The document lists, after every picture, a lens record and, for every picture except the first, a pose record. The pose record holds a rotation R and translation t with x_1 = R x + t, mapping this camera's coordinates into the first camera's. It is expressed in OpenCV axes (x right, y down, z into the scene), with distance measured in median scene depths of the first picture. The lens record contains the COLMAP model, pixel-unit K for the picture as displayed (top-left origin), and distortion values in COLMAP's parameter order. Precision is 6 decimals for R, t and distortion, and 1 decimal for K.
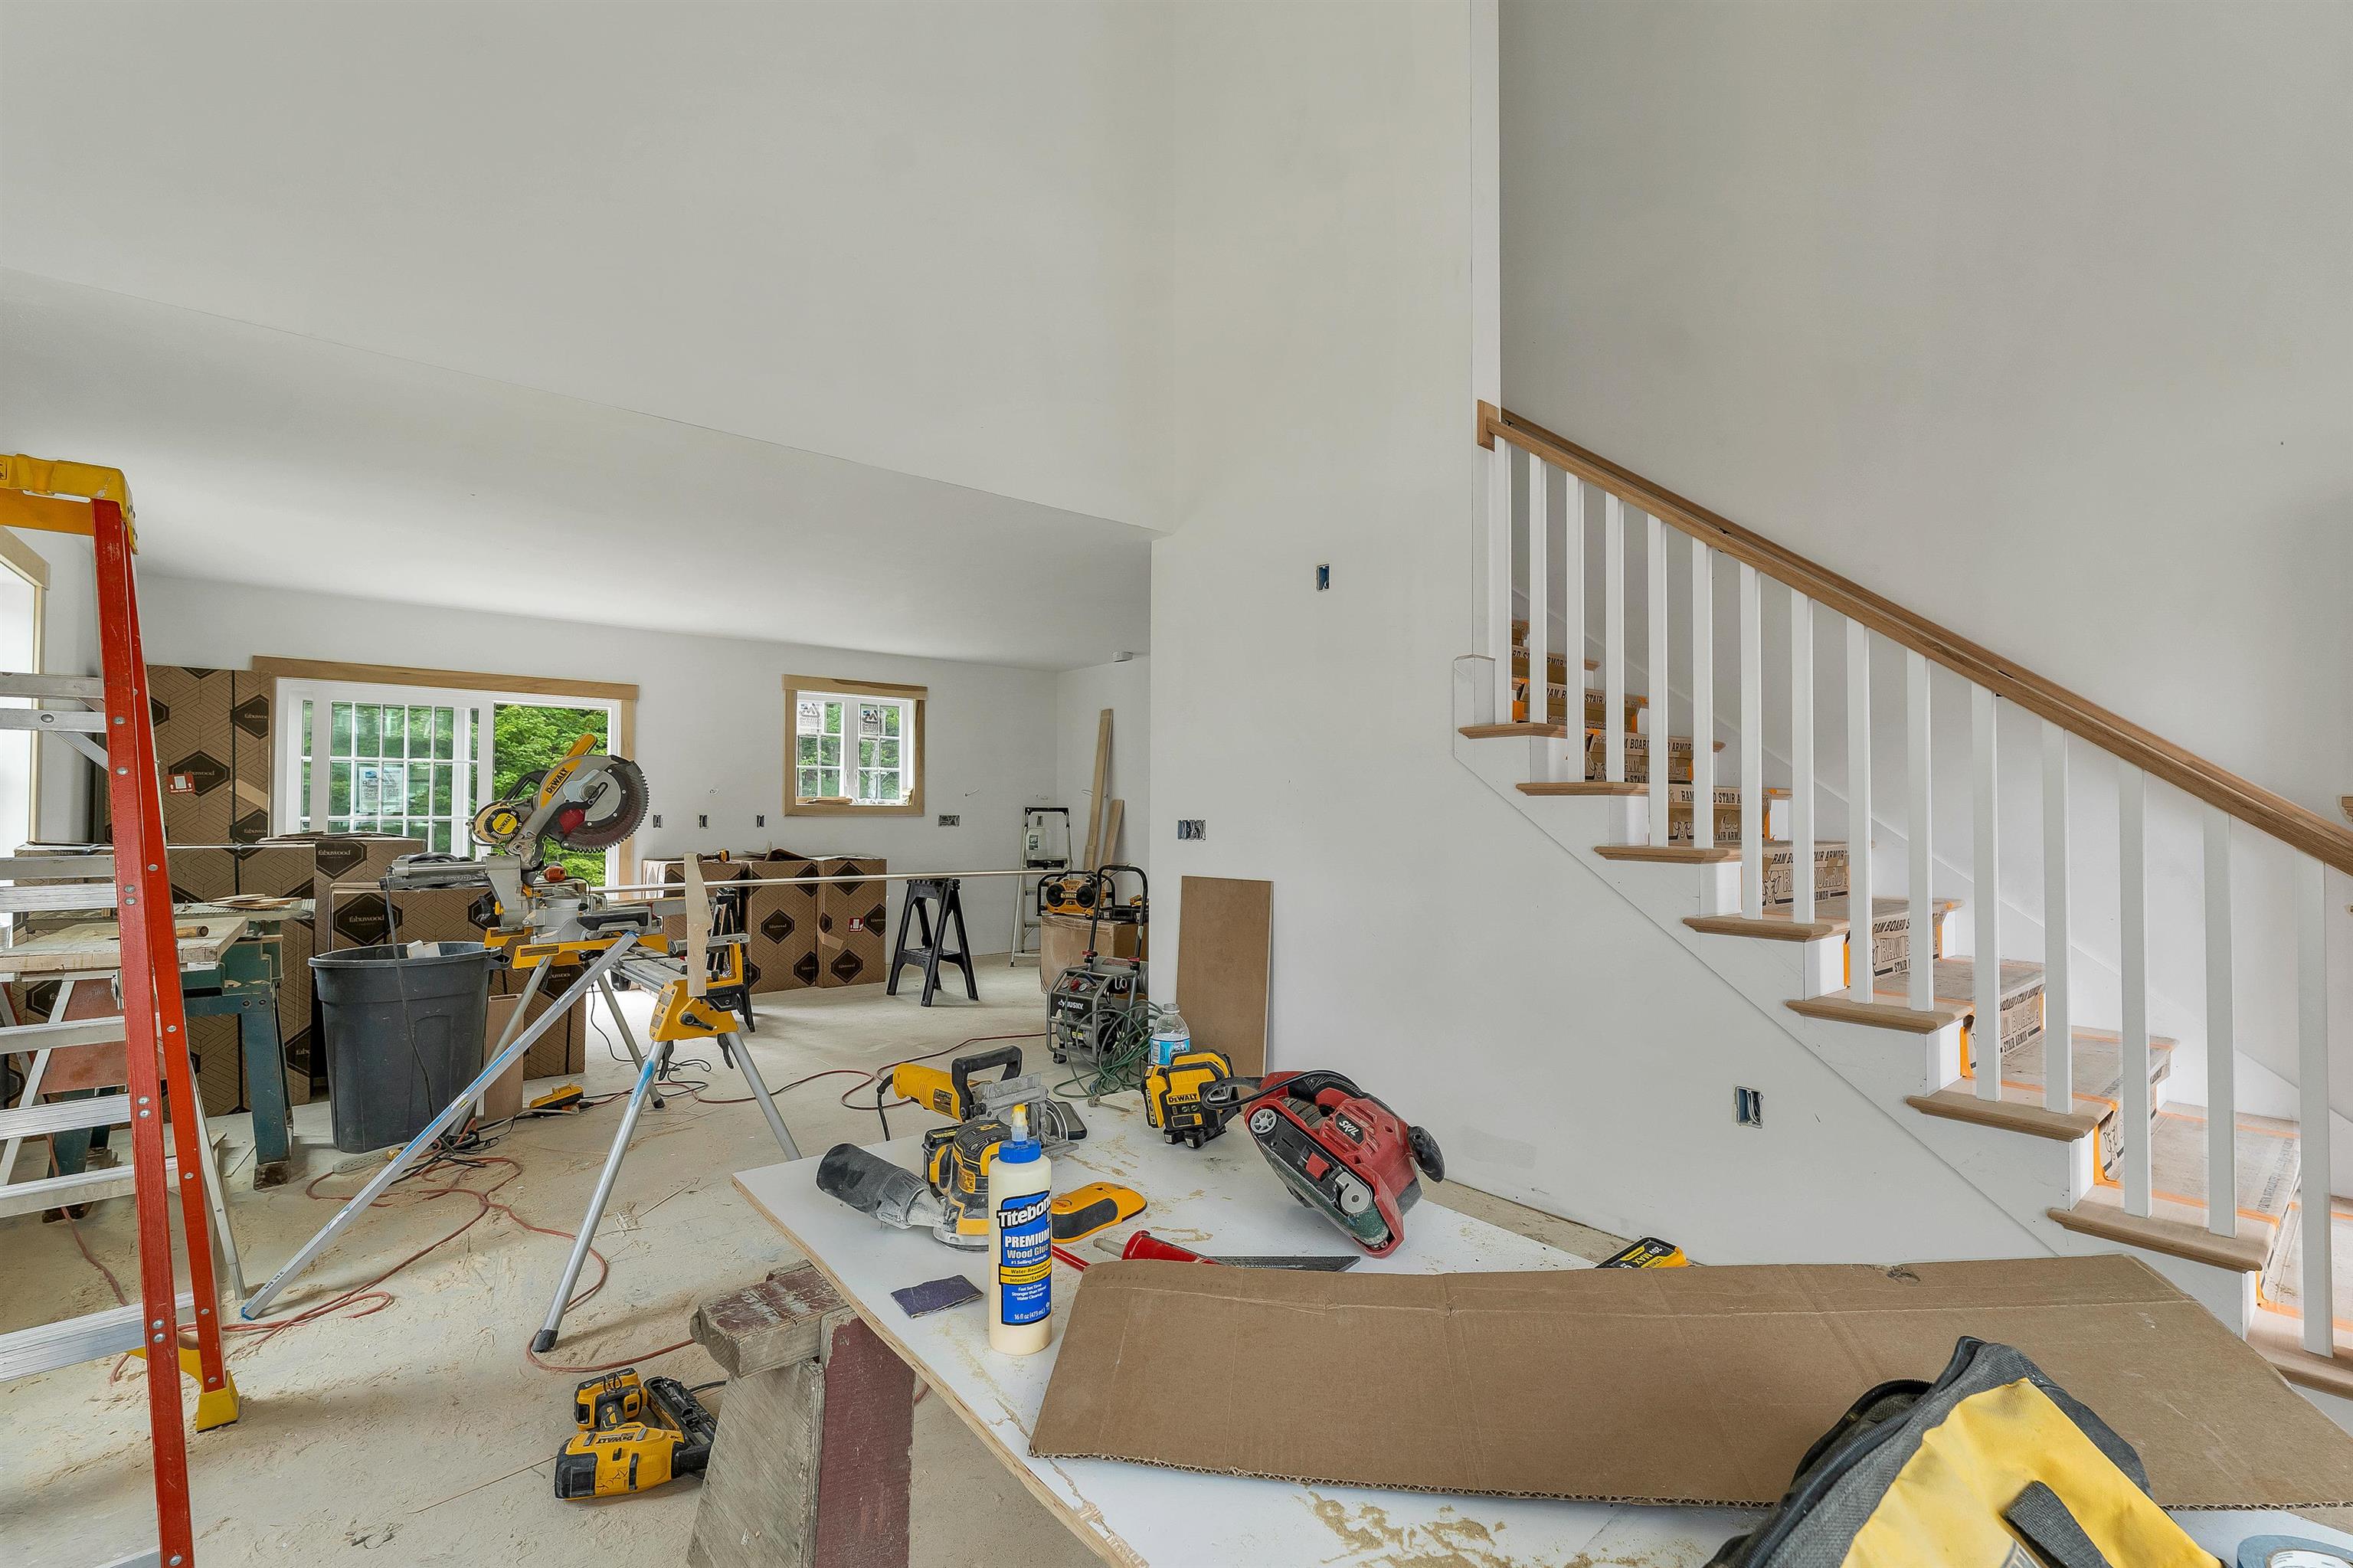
lens RADIAL K [[1002.8, 0, 1173.9], [0, 1002.8, 799.3], [0, 0, 1]] dist [-0.000643, -0.000106]
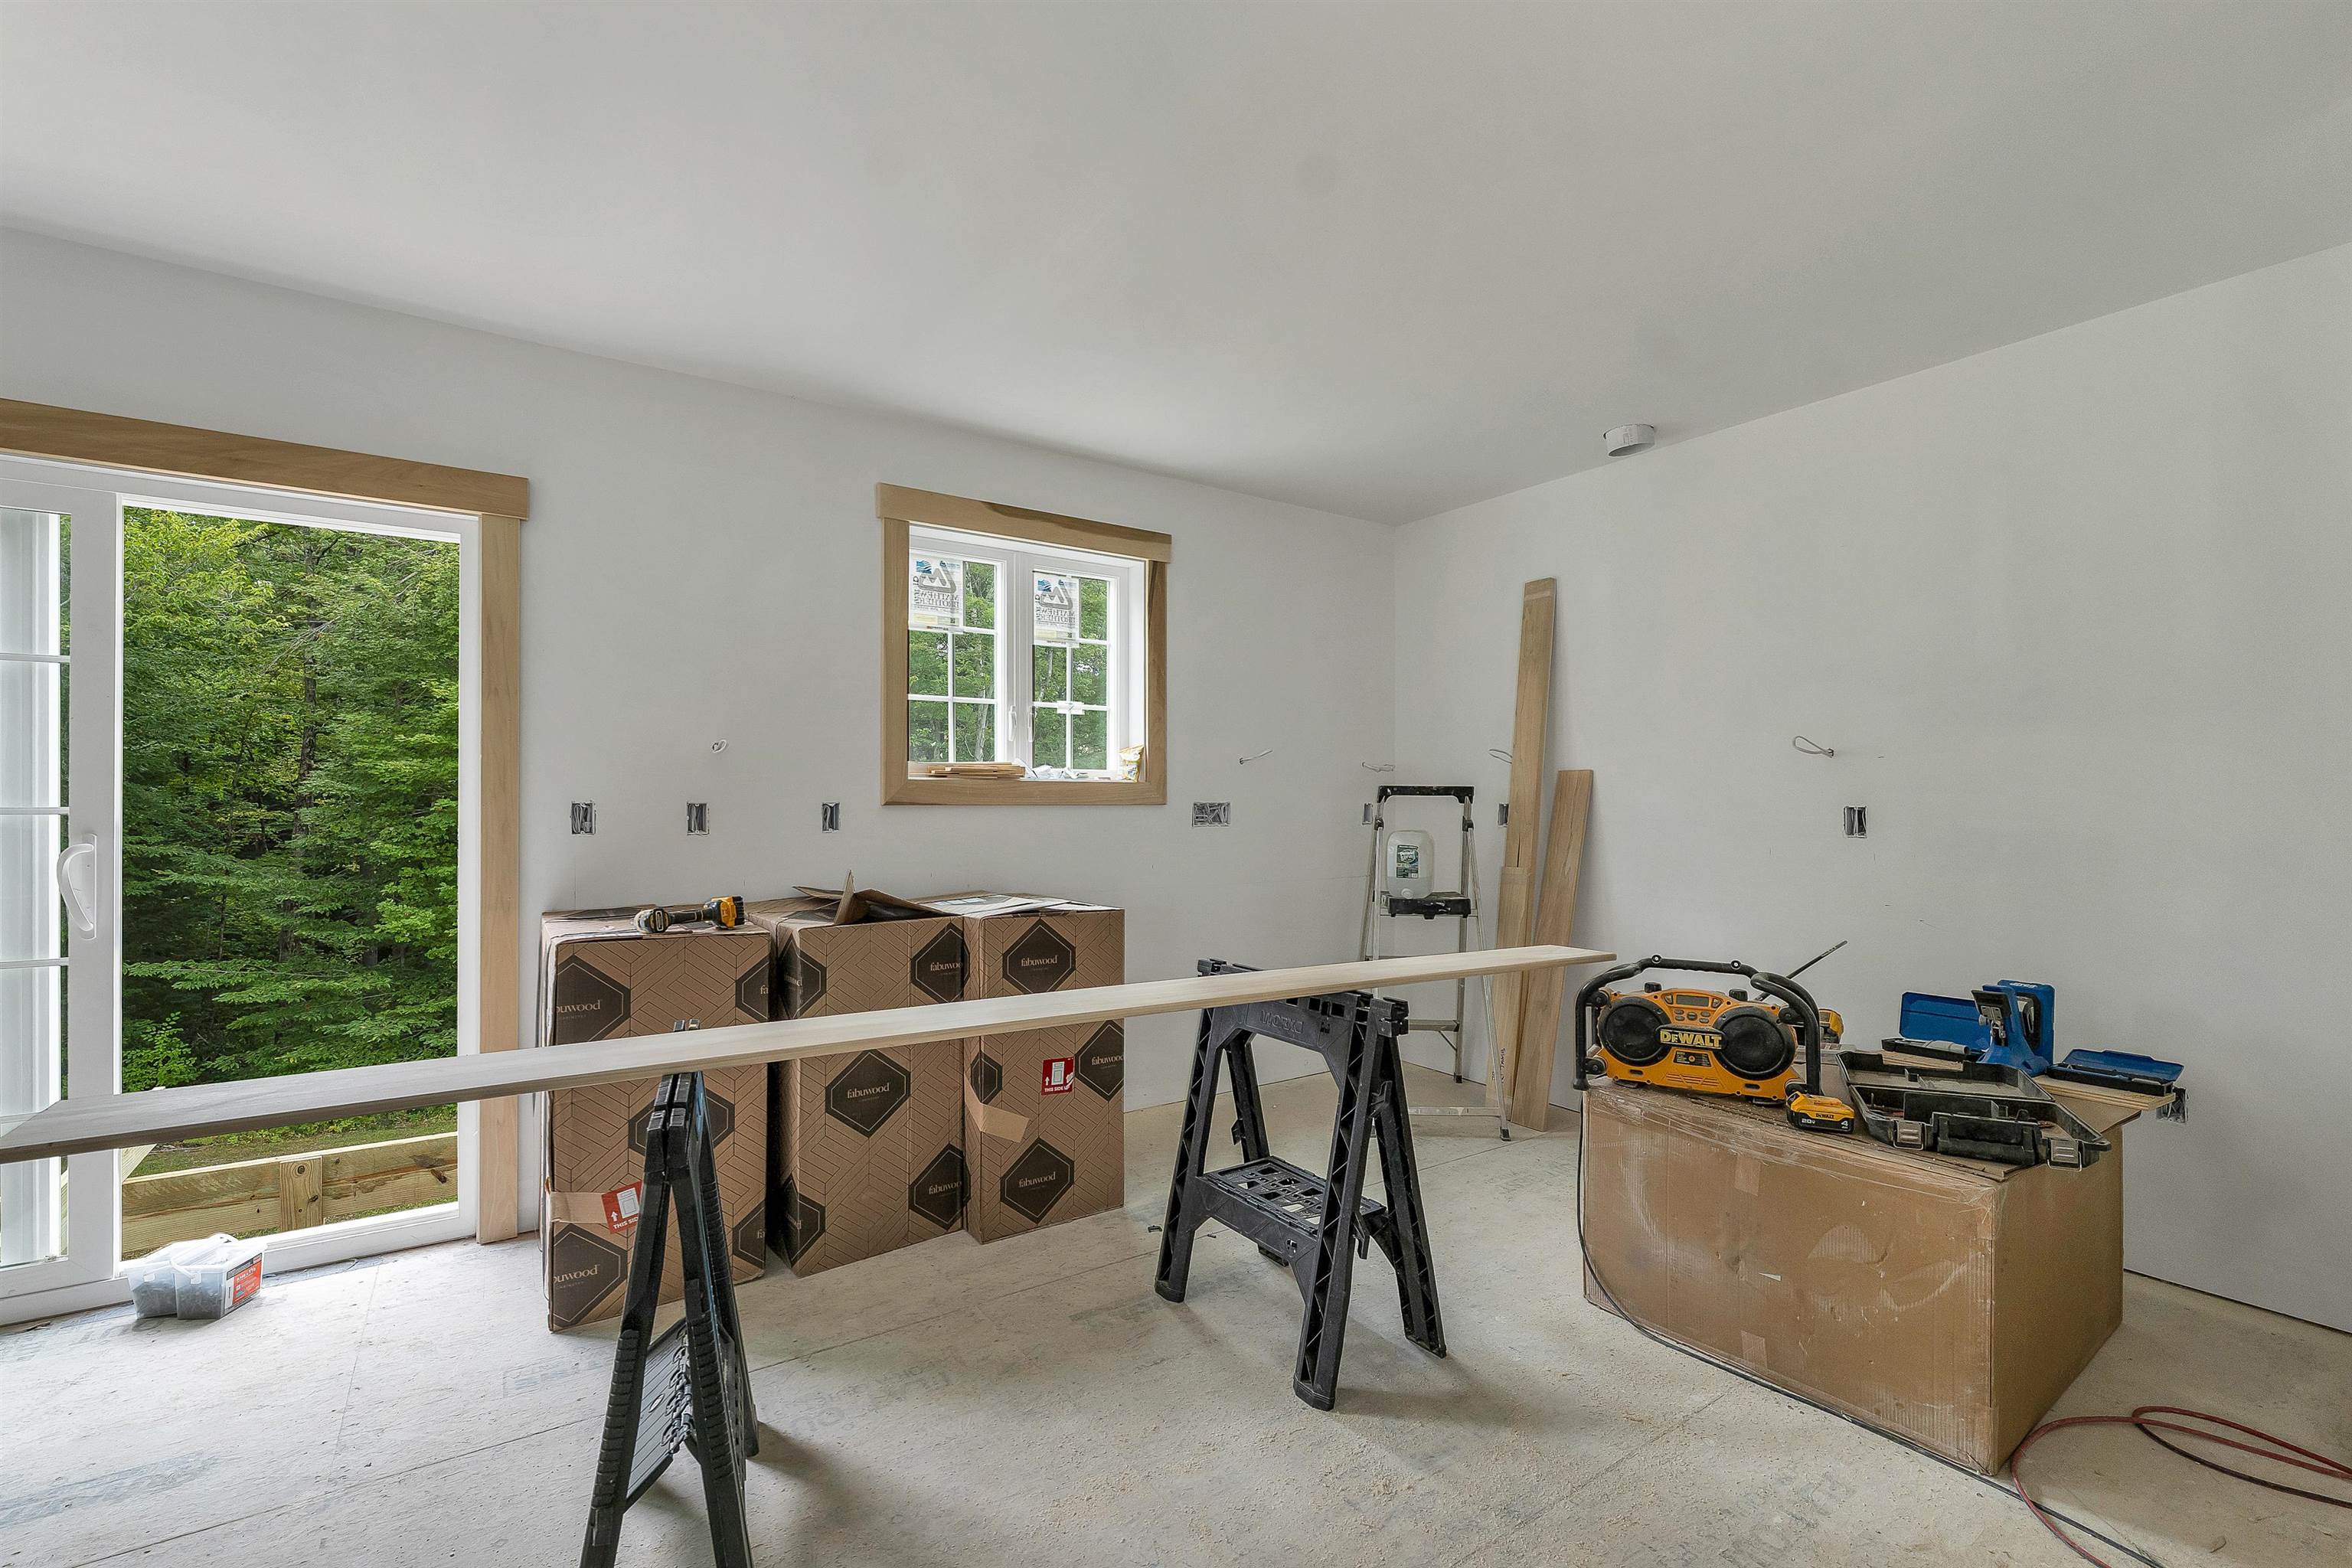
lens RADIAL K [[1016.6, 0, 1171.6], [0, 1016.6, 801.4], [0, 0, 1]] dist [0.000674, 0.000113]
pose [[0.995813, 0.000959, -0.091409, -0.238023], [0.000534, 0.999867, 0.016308, 0.008523], [0.091413, -0.016289, 0.995680, 0.609273]]
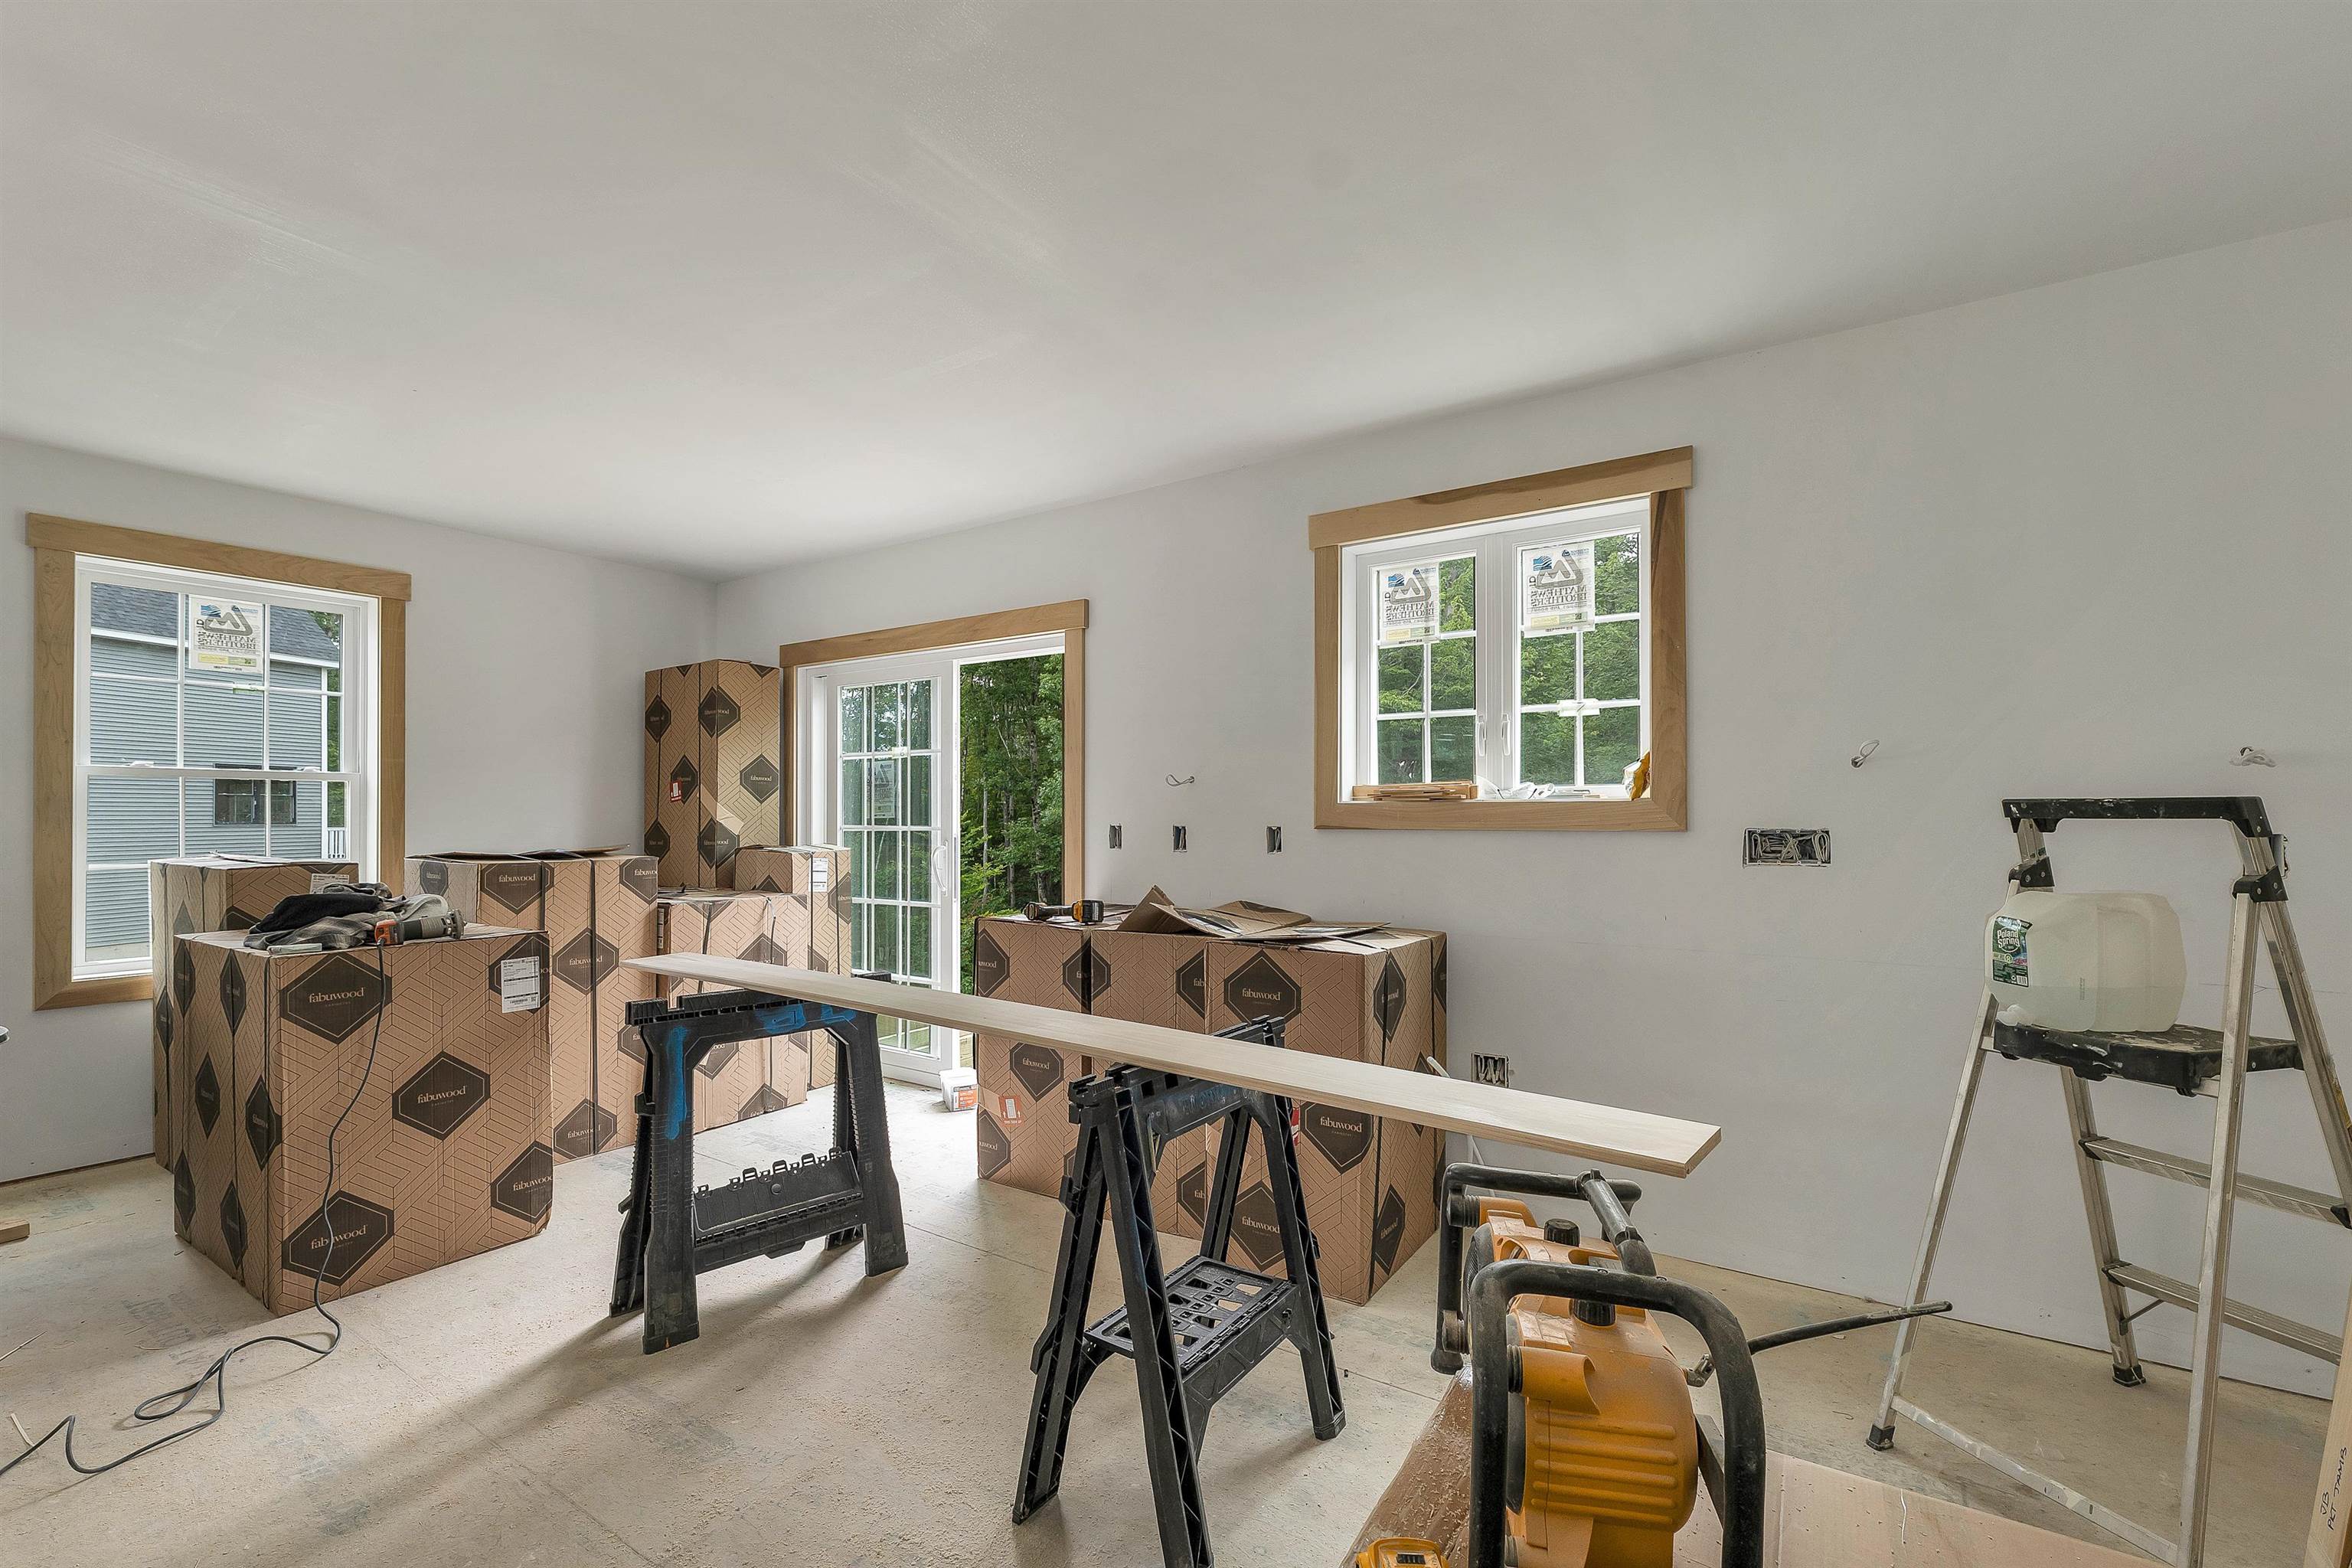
lens RADIAL K [[1021.3, 0, 1145.3], [0, 1021.3, 808.1], [0, 0, 1]] dist [-0.000451, -0.000040]
pose [[0.269545, -0.009754, -0.962938, 0.037007], [0.013765, 0.999886, -0.006276, 0.009978], [0.962889, -0.011563, 0.269649, 0.864248]]
